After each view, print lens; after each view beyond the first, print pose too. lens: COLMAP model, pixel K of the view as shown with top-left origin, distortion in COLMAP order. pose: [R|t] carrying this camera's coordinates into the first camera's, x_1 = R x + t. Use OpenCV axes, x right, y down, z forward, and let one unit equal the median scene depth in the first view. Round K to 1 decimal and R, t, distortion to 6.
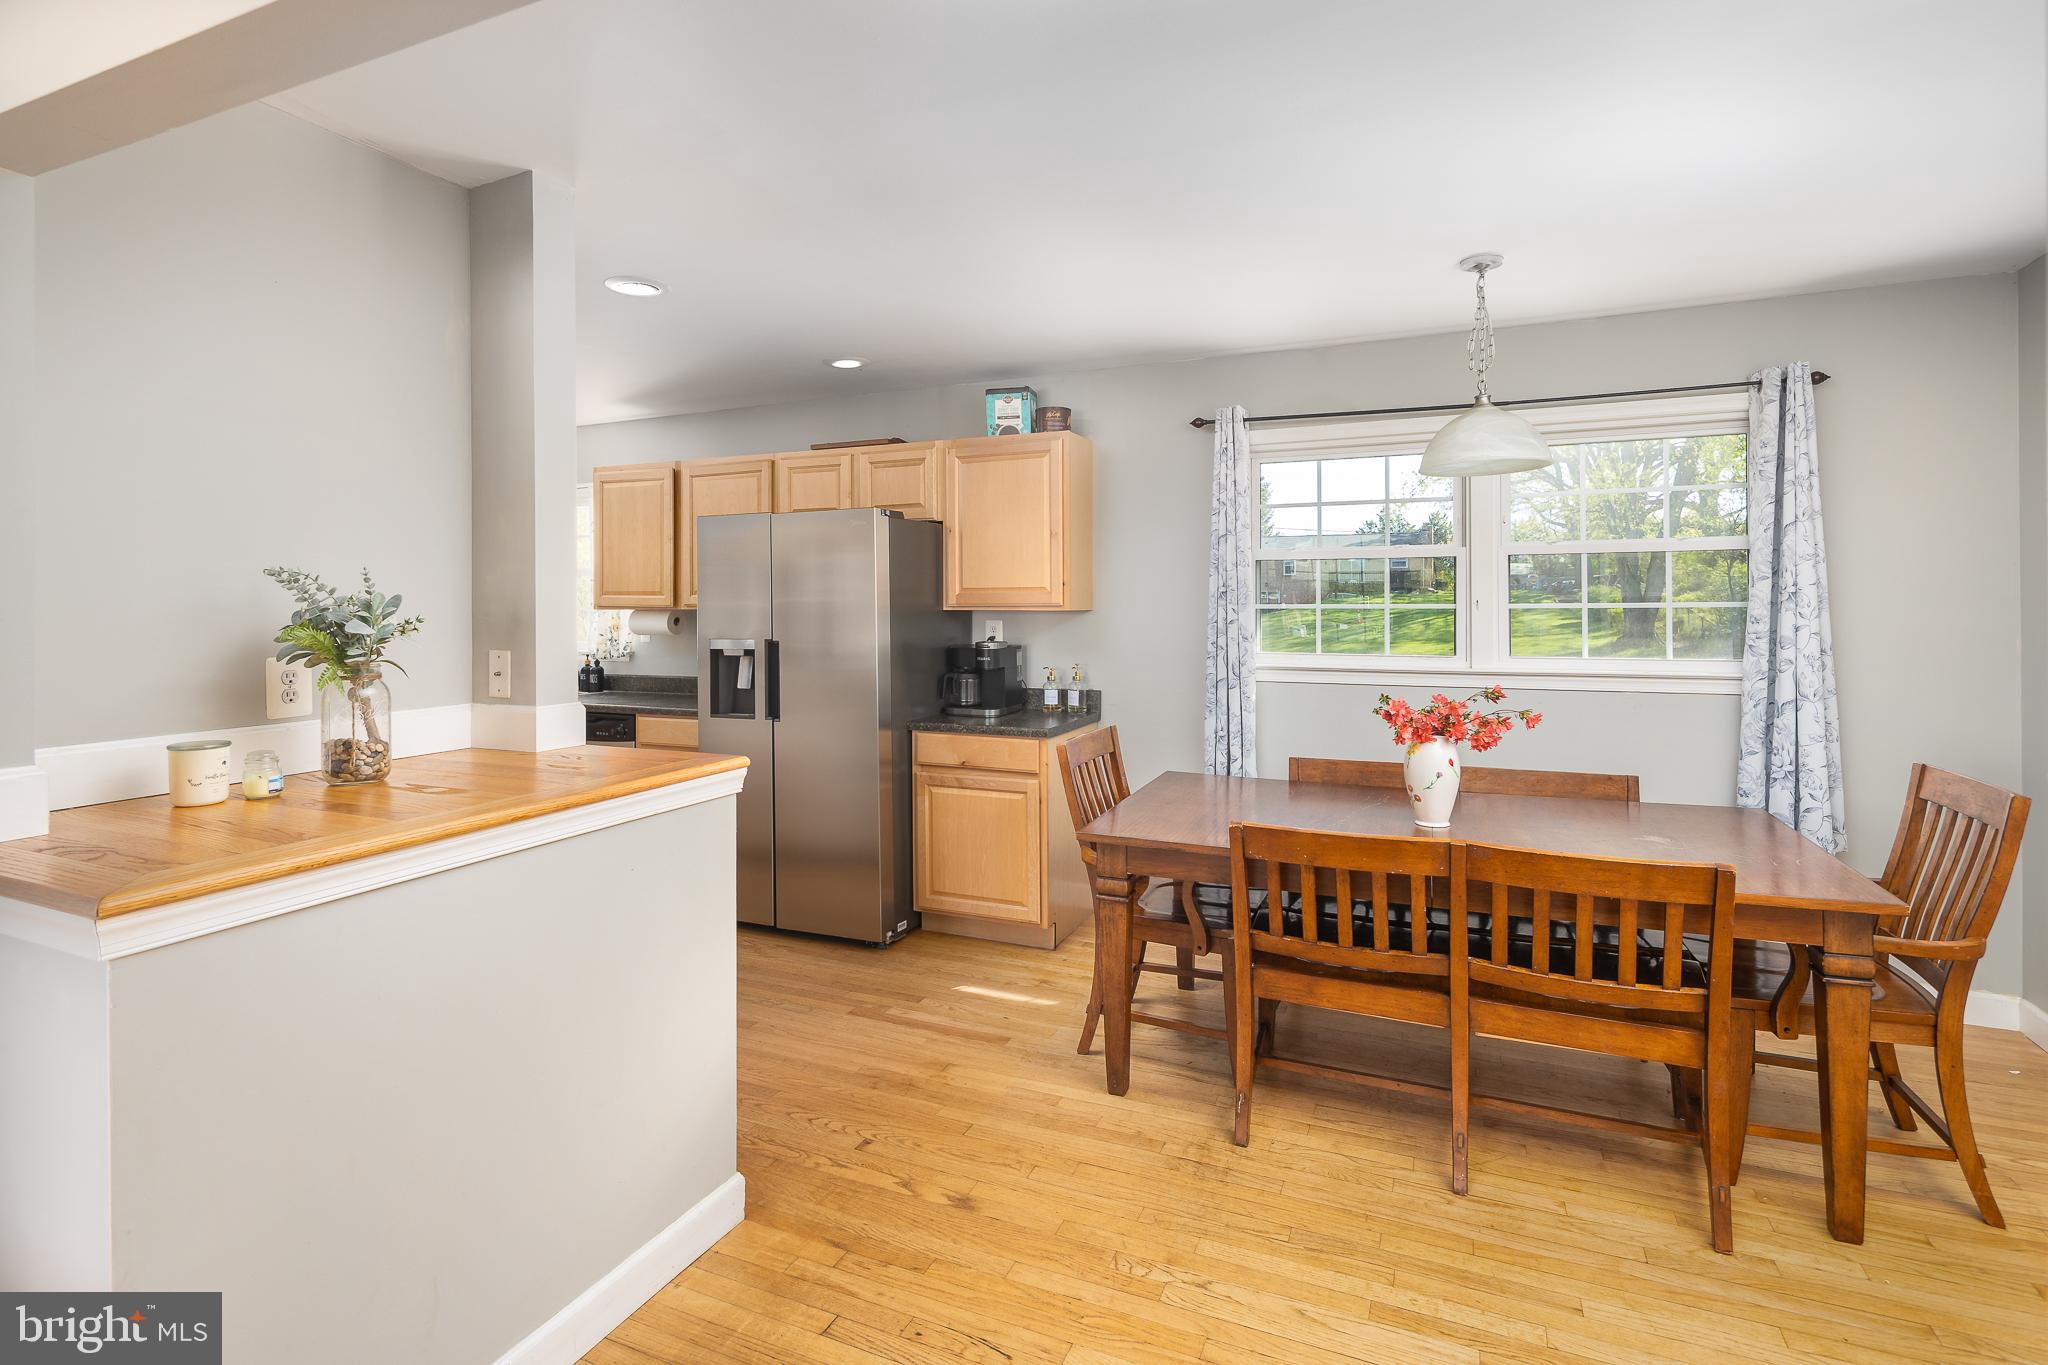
lens RADIAL K [[1018.5, 0, 982.5], [0, 1018.5, 603.0], [0, 0, 1]] dist [0.003626, -0.002355]
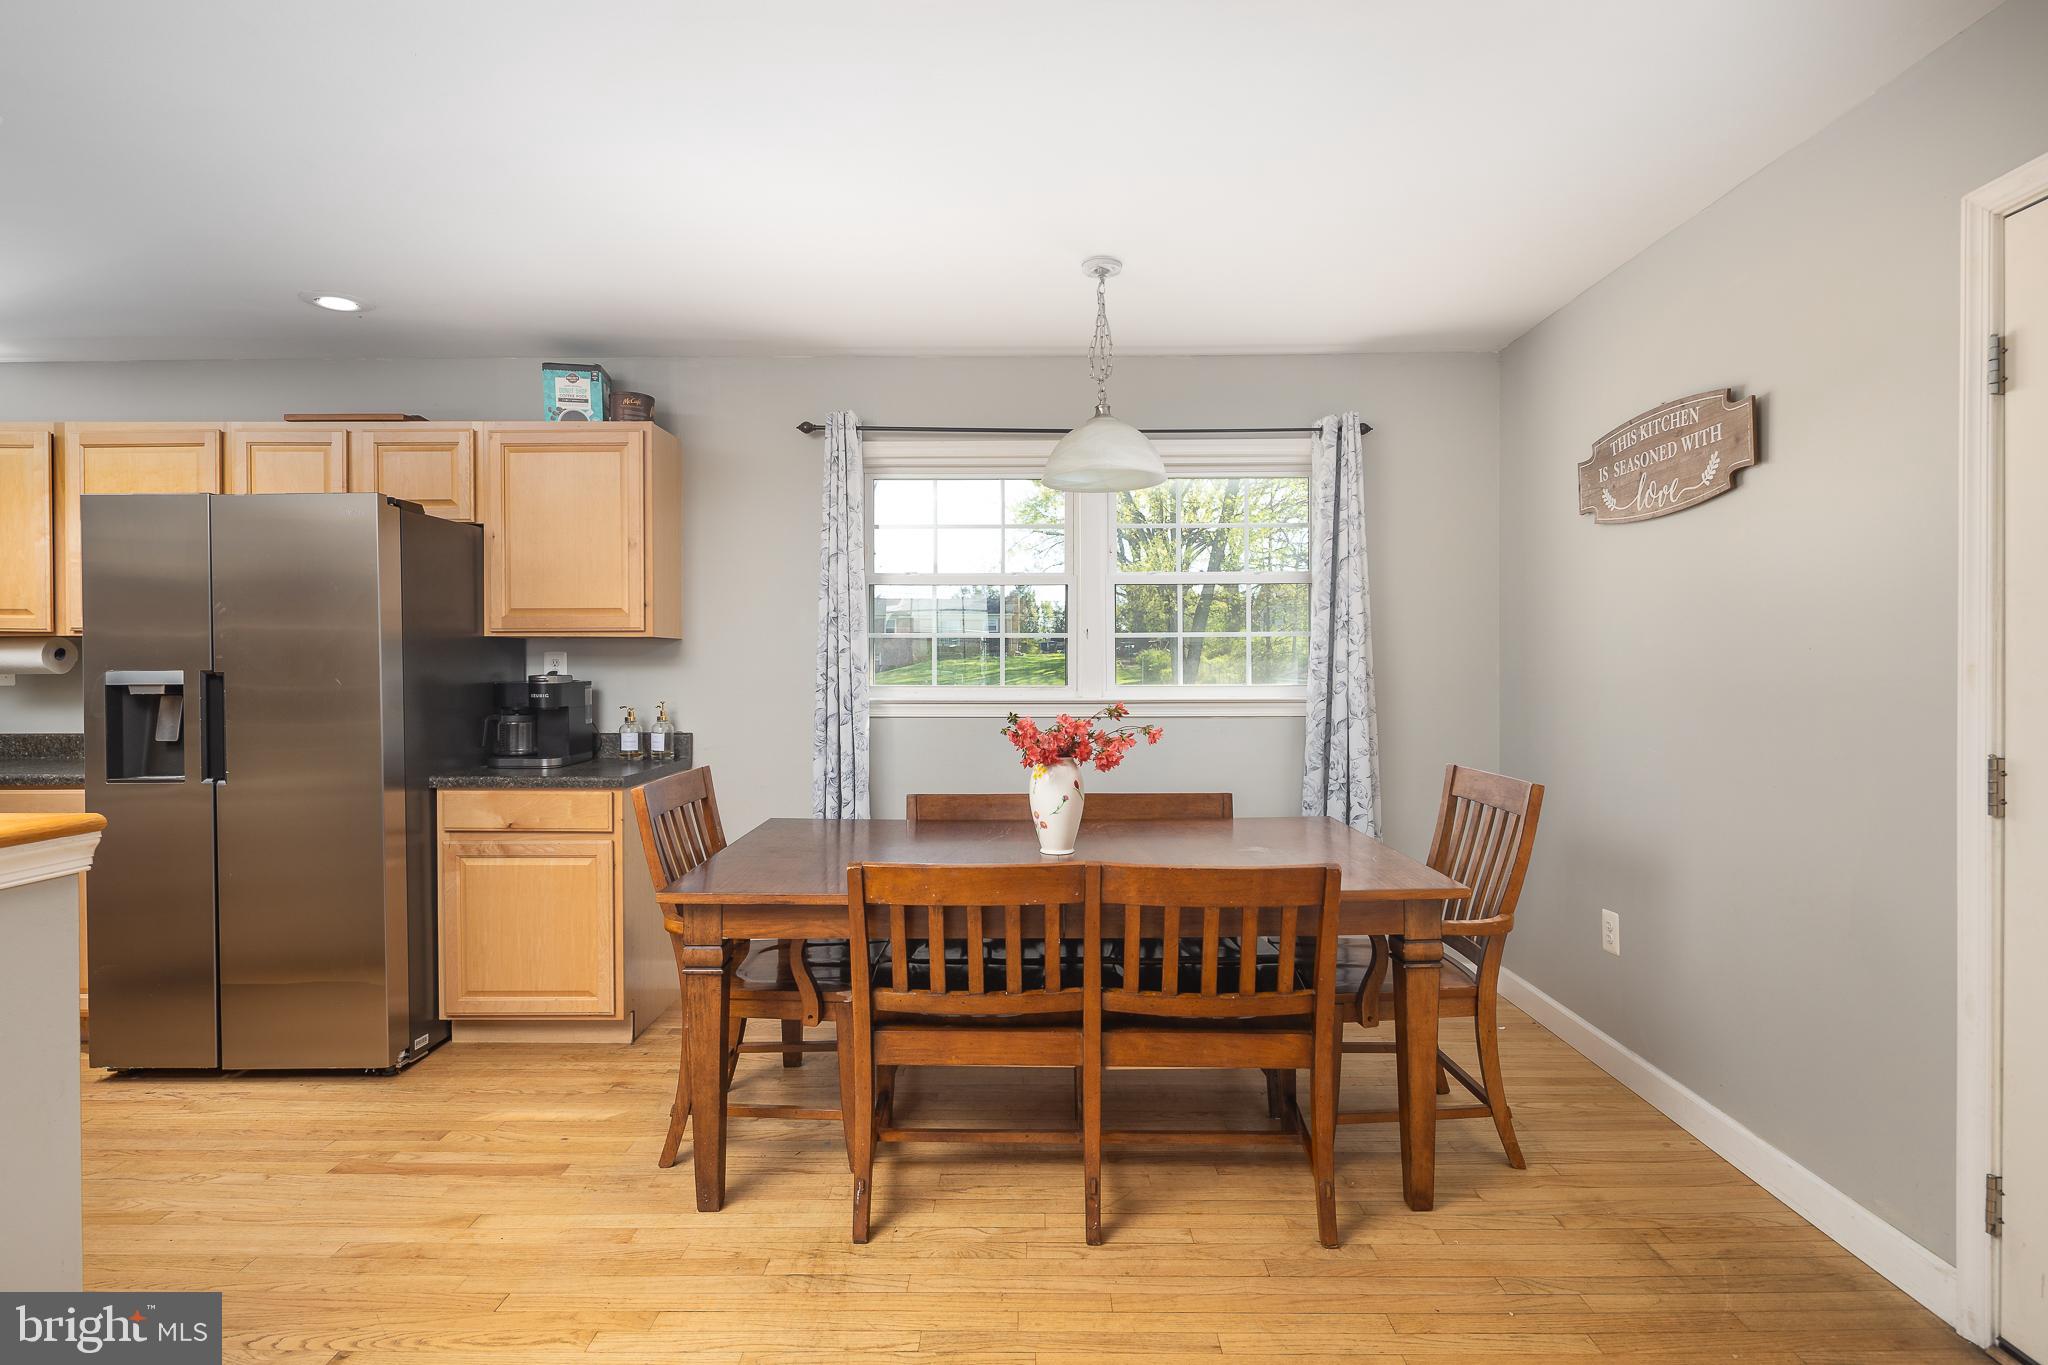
lens RADIAL K [[1029.0, 0, 1023.1], [0, 1029.0, 674.6], [0, 0, 1]] dist [0.005230, -0.001068]
pose [[0.911517, -0.000266, 0.411263, 0.018780], [-0.002513, 0.999978, 0.006218, 0.041072], [-0.411255, -0.006702, 0.911496, 0.127470]]
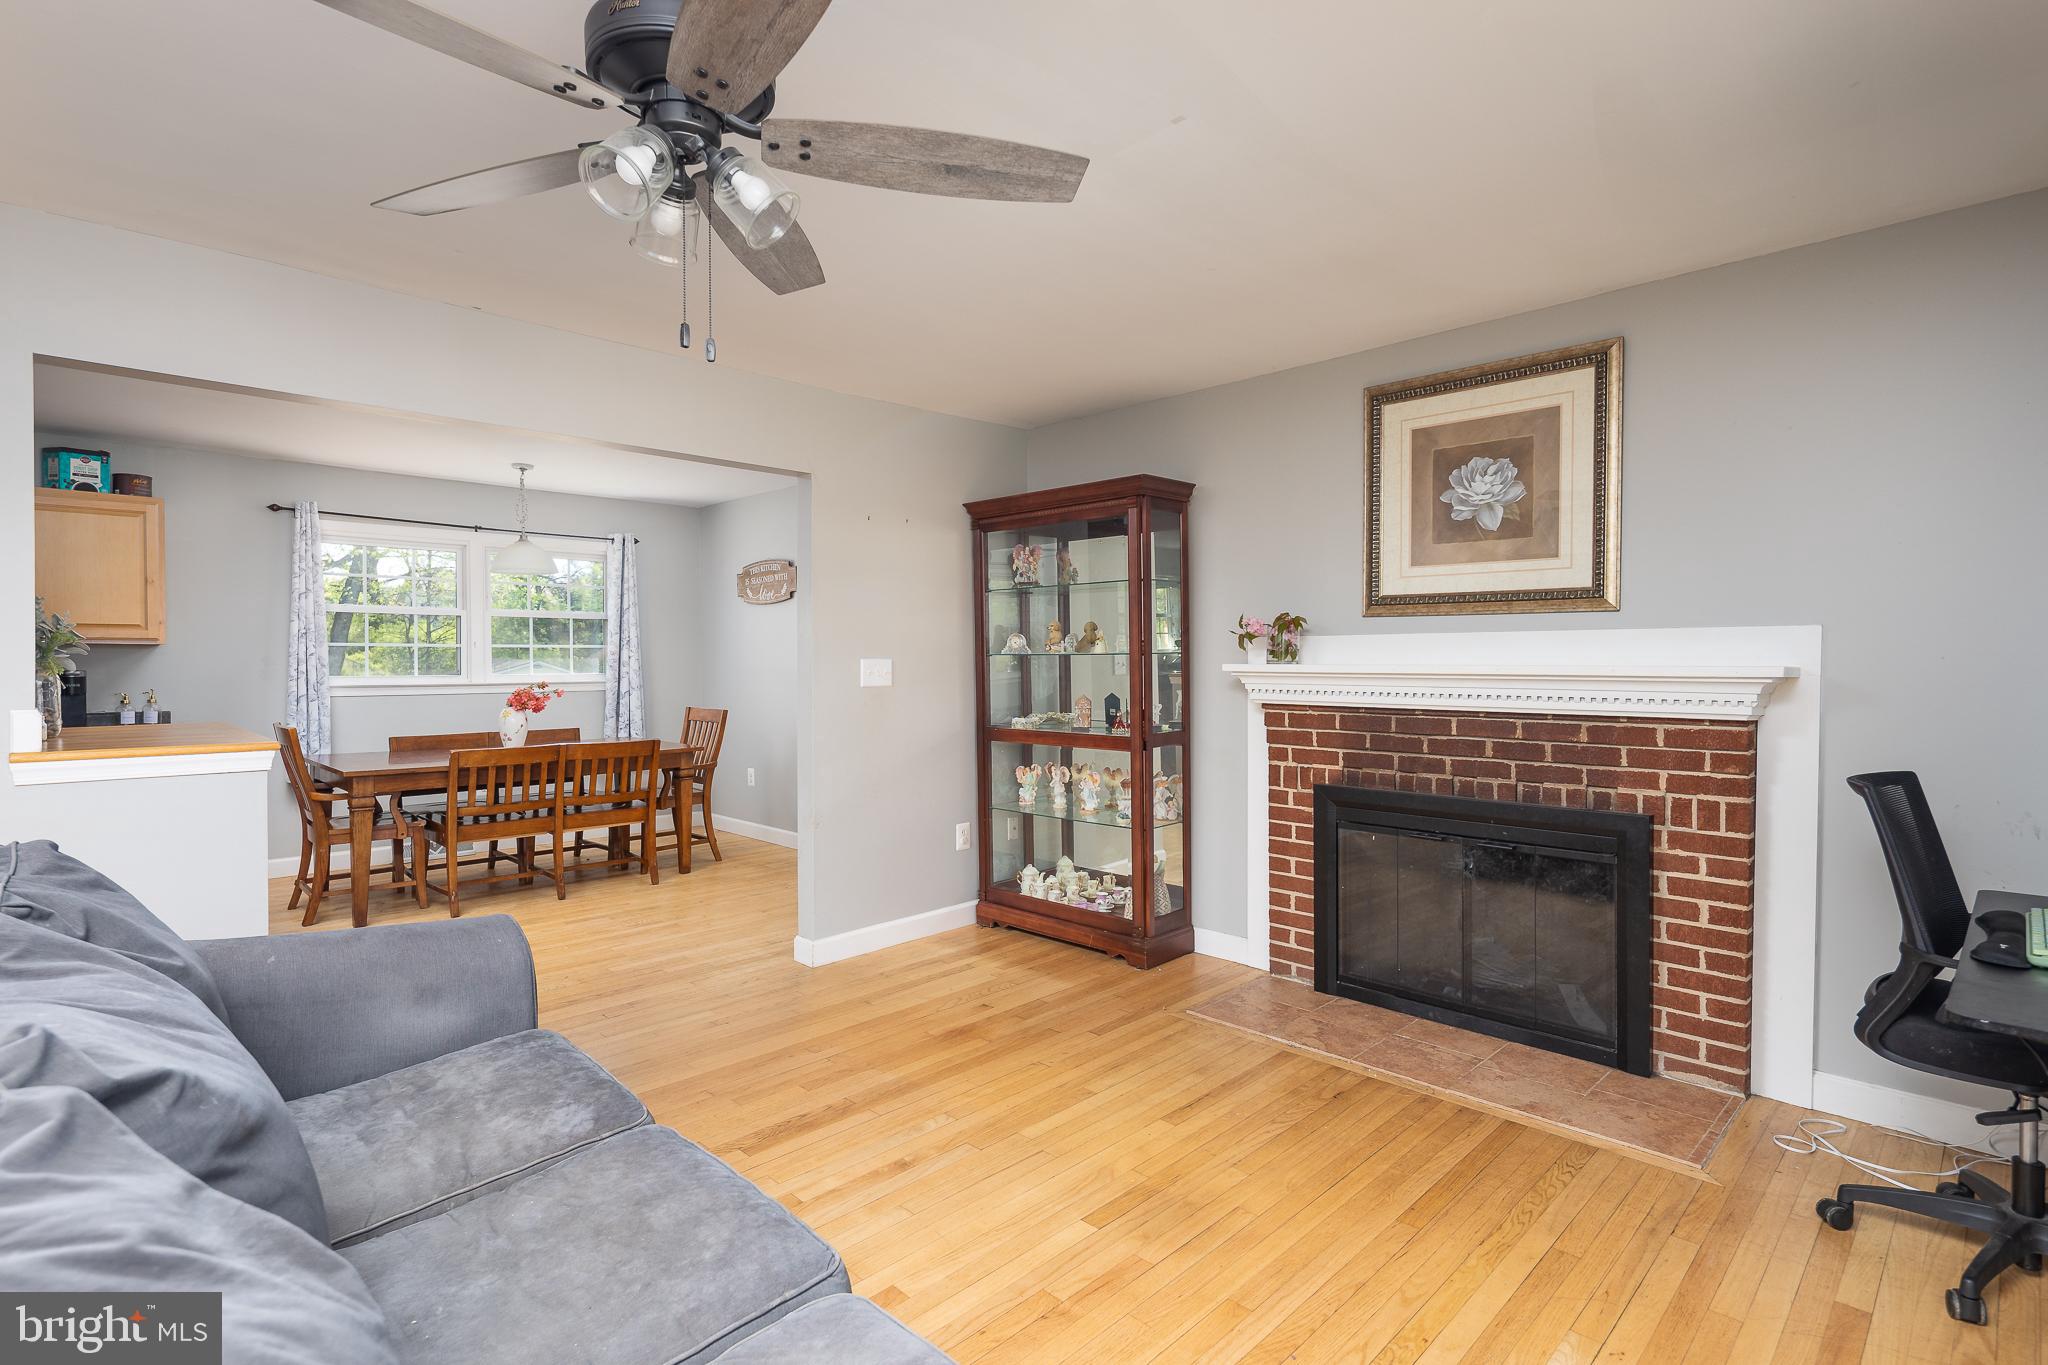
lens RADIAL K [[977.8, 0, 1026.5], [0, 977.8, 675.9], [0, 0, 1]] dist [-0.002960, -0.001299]
pose [[0.343247, -0.010002, 0.939192, -0.838534], [0.000852, 0.999946, 0.010338, 0.043245], [-0.939245, -0.002748, 0.343237, -0.487071]]
